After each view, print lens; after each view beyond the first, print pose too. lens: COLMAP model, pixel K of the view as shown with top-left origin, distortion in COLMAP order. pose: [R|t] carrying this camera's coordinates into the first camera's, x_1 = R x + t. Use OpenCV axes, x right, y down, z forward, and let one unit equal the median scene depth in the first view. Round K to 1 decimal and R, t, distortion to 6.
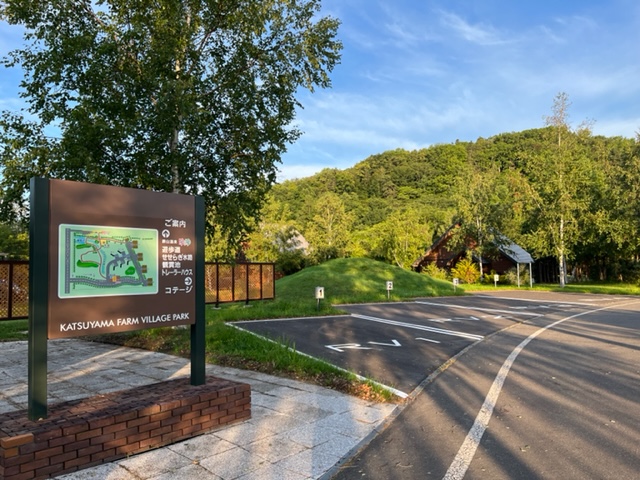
lens RADIAL K [[489.5, 0, 314.0], [0, 489.5, 243.3], [0, 0, 1]] dist [0.031840, -0.014410]
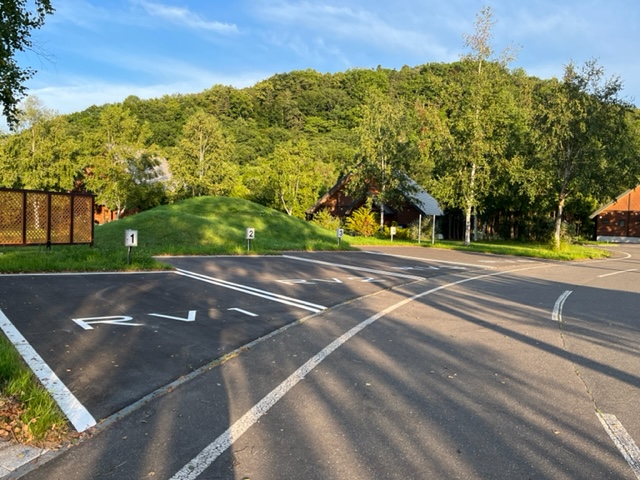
lens RADIAL K [[580.4, 0, 316.3], [0, 580.4, 238.7], [0, 0, 1]] dist [0.037471, -0.033816]
pose [[0.982023, 0.046829, 0.182859, 0.055616], [-0.063774, 0.994085, 0.087913, 0.005143], [-0.177661, -0.097994, 0.979201, 0.060535]]
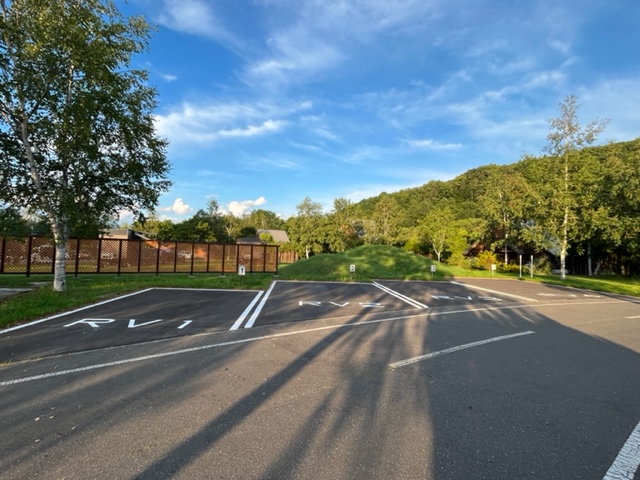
lens RADIAL K [[324.1, 0, 319.3], [0, 324.1, 240.4], [0, 0, 1]] dist [0.019606, -0.000212]
pose [[0.933343, 0.033880, -0.357383, 0.210121], [-0.026358, 0.999317, 0.025899, -0.000369], [0.358017, -0.014753, 0.933599, 0.120293]]
